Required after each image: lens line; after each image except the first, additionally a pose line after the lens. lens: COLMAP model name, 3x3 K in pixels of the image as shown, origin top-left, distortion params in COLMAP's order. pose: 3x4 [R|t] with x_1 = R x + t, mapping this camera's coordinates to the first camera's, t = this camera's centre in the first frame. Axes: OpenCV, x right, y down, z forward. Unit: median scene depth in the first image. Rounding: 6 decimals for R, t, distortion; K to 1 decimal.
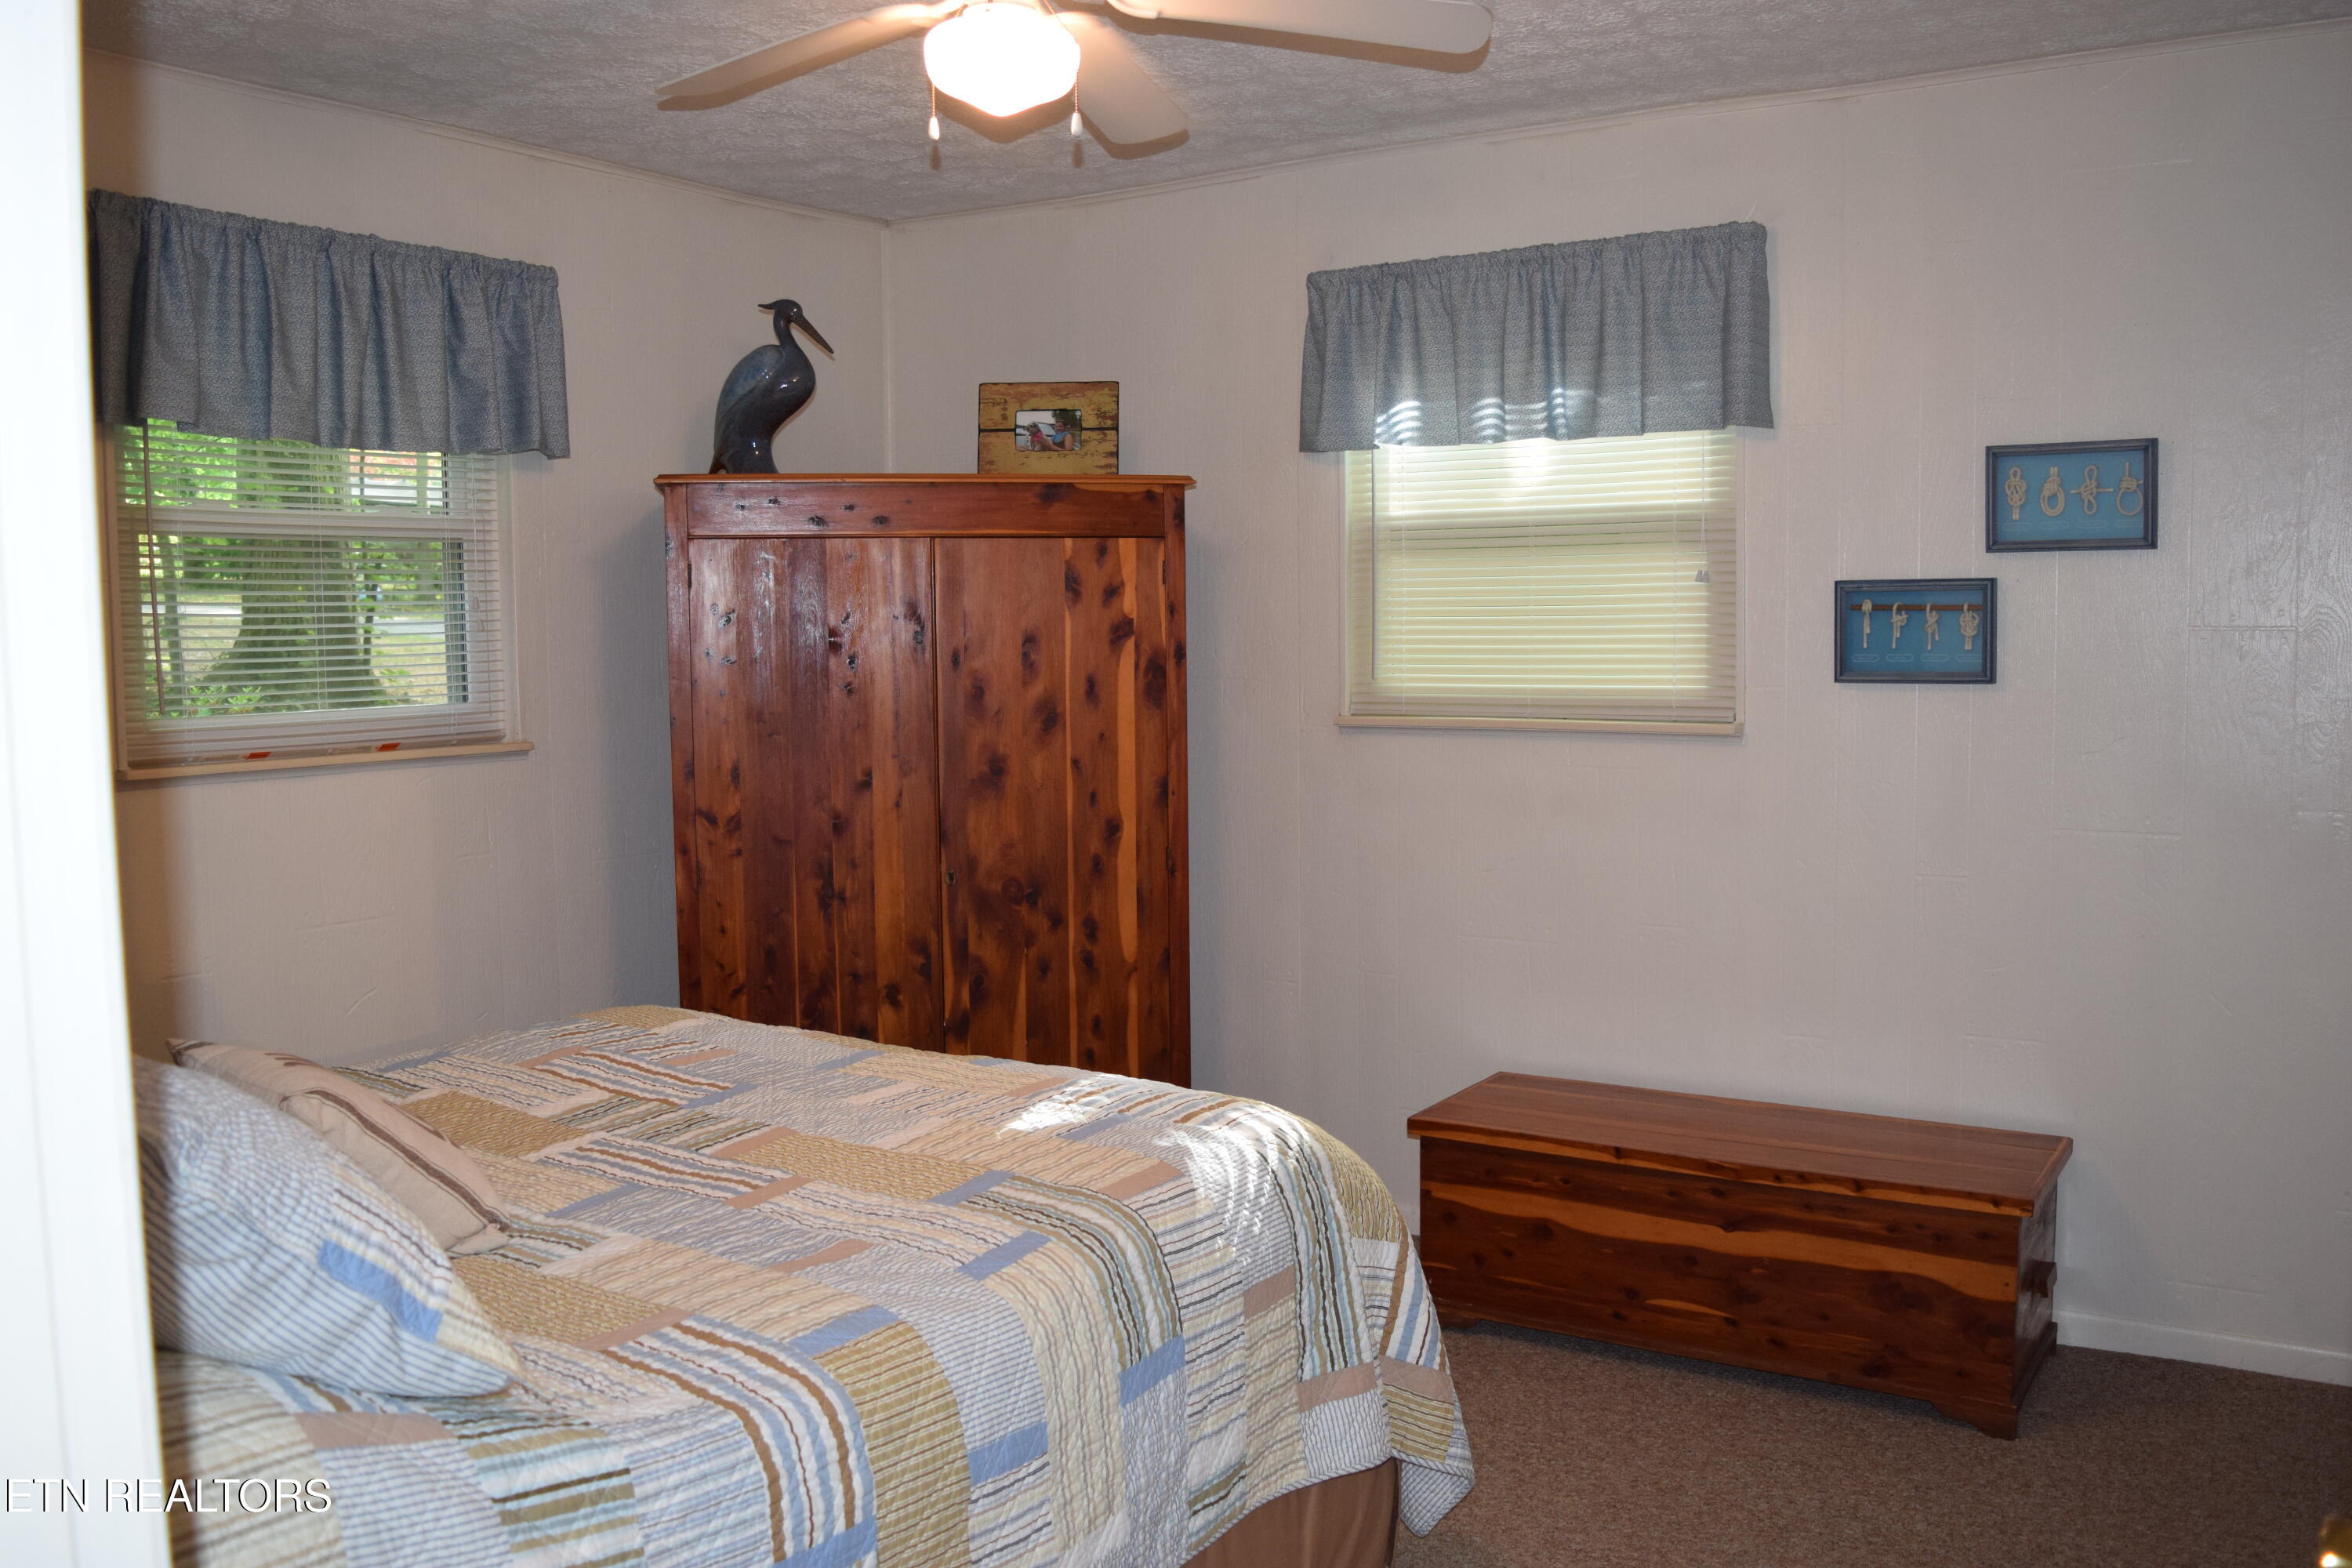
lens RADIAL K [[1985.6, 0, 1176.0], [0, 1985.6, 784.0], [0, 0, 1]] dist [-0.092049, 0.022794]
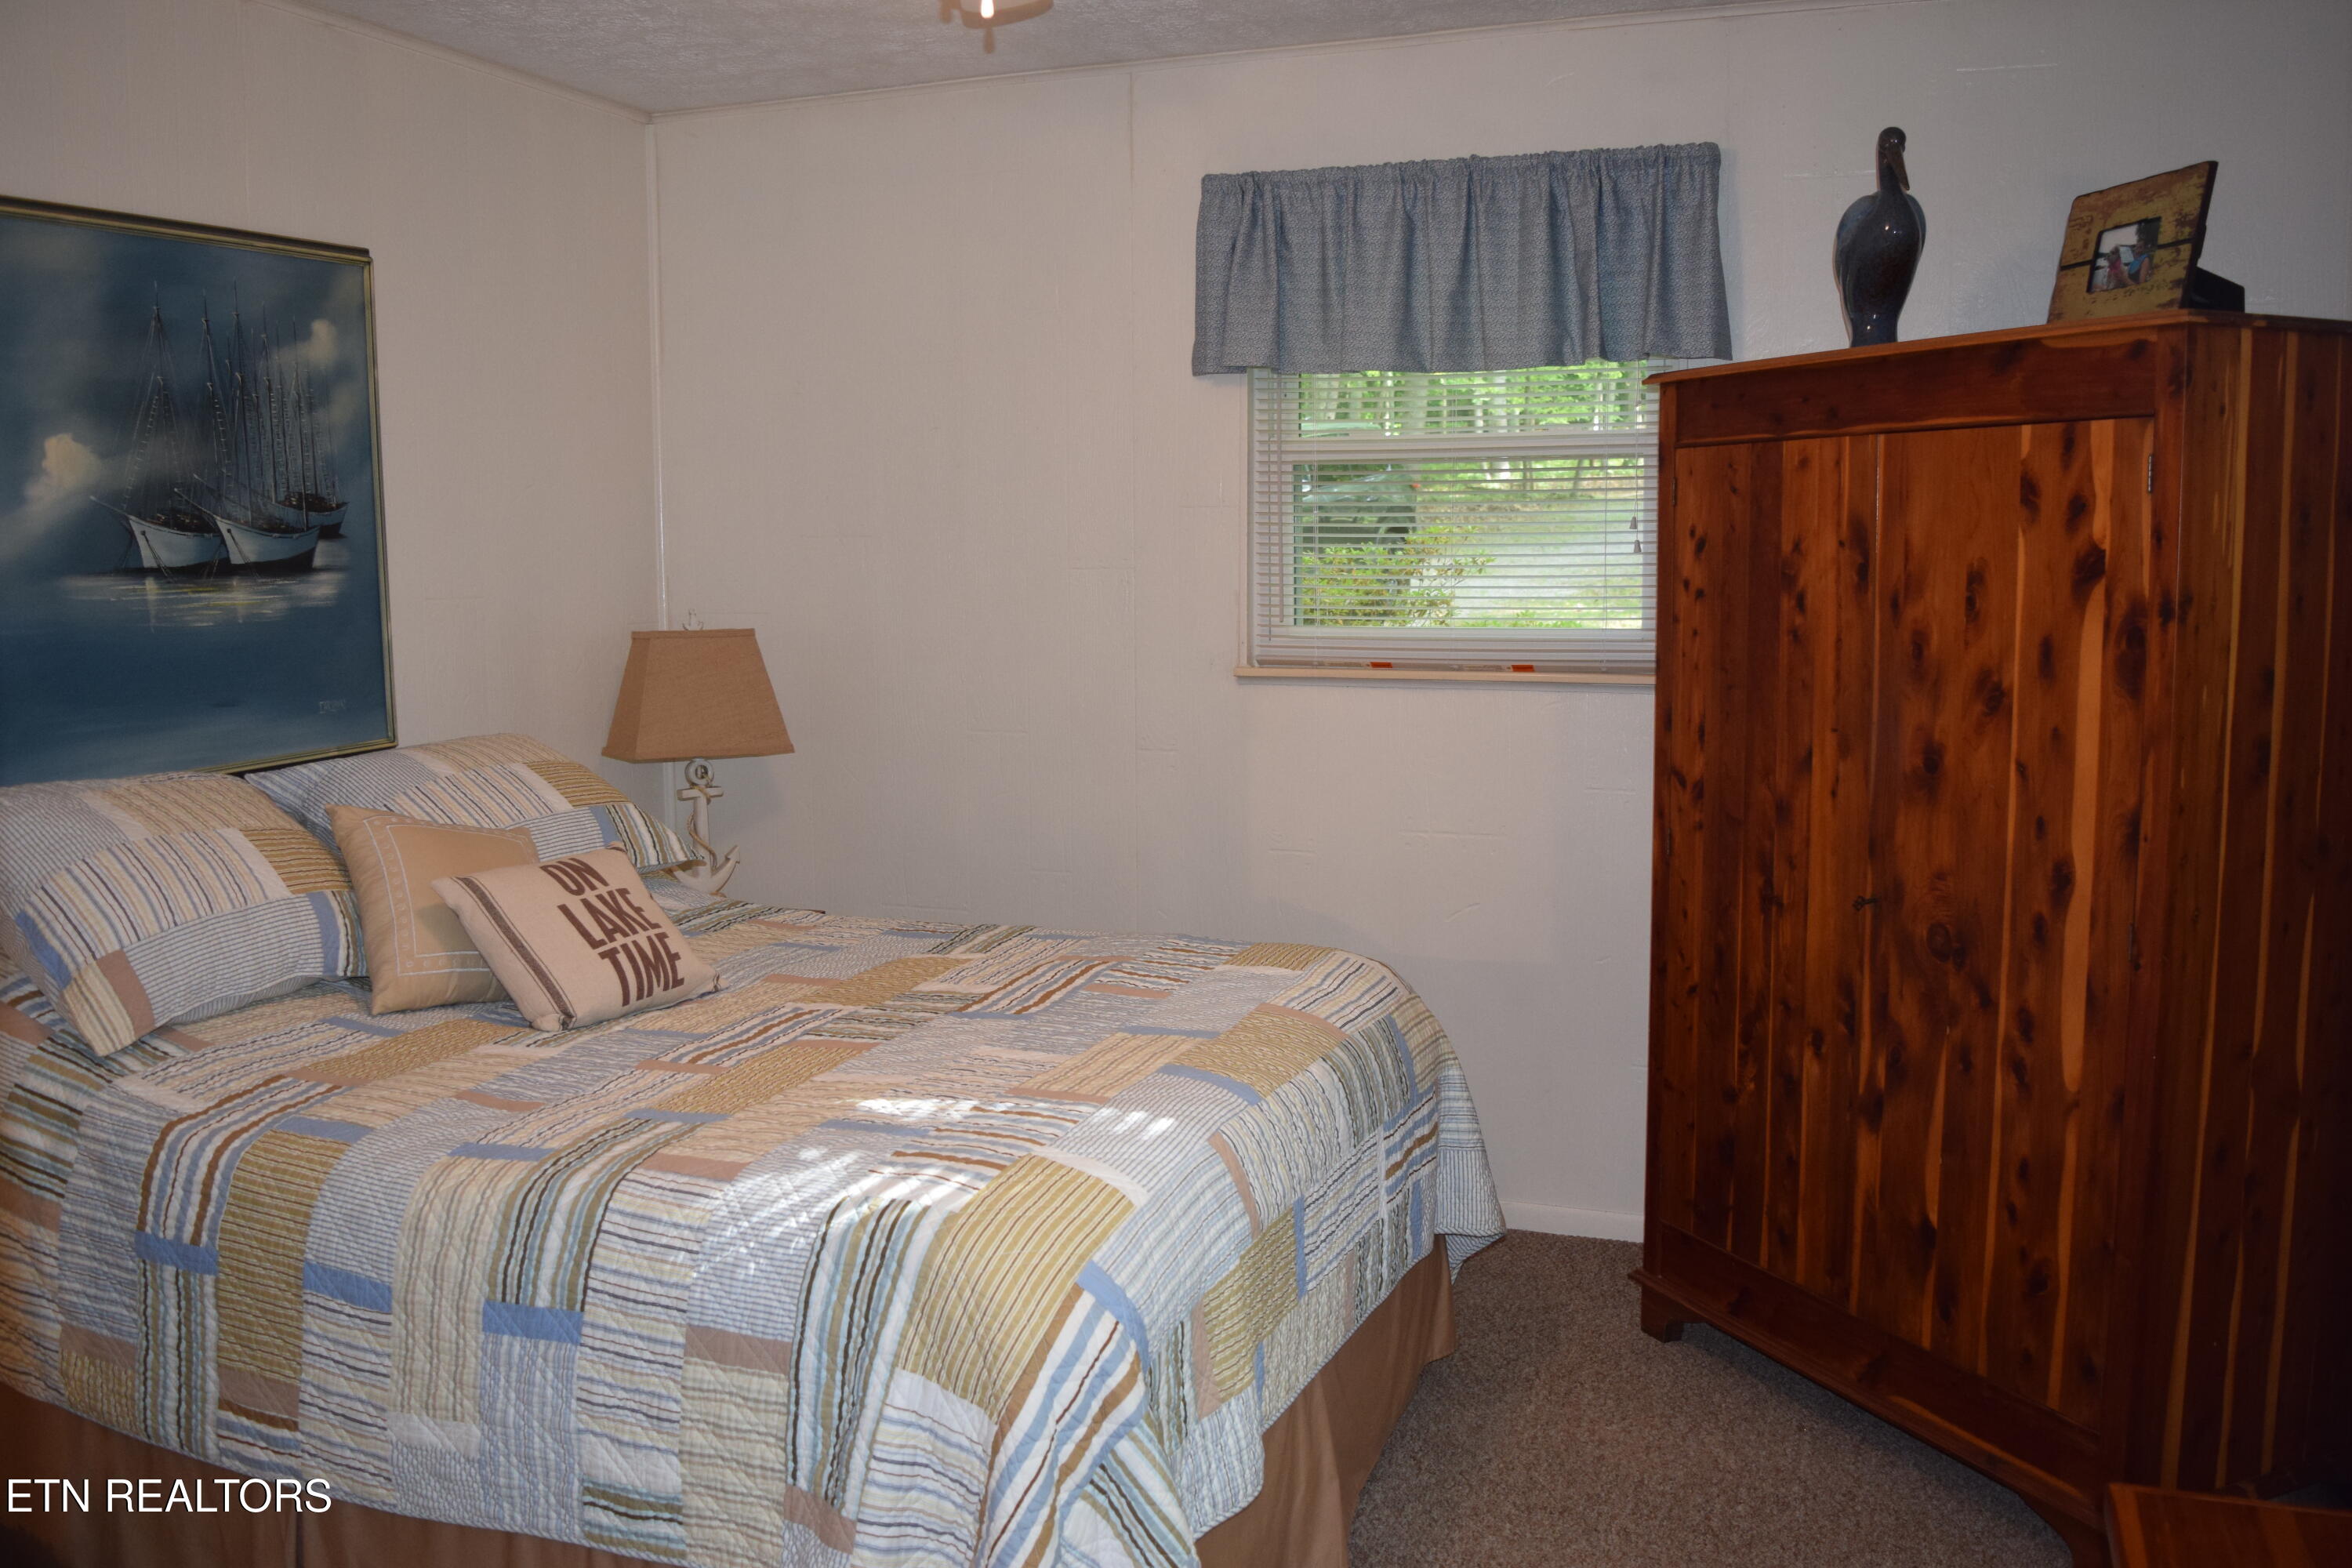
lens RADIAL K [[1985.6, 0, 1176.0], [0, 1985.6, 784.0], [0, 0, 1]] dist [-0.092049, 0.022794]
pose [[0.192058, 0.124500, -0.973454, 0.530931], [-0.076286, 0.990813, 0.111669, -0.057179], [0.978414, 0.052814, 0.199791, 0.604412]]
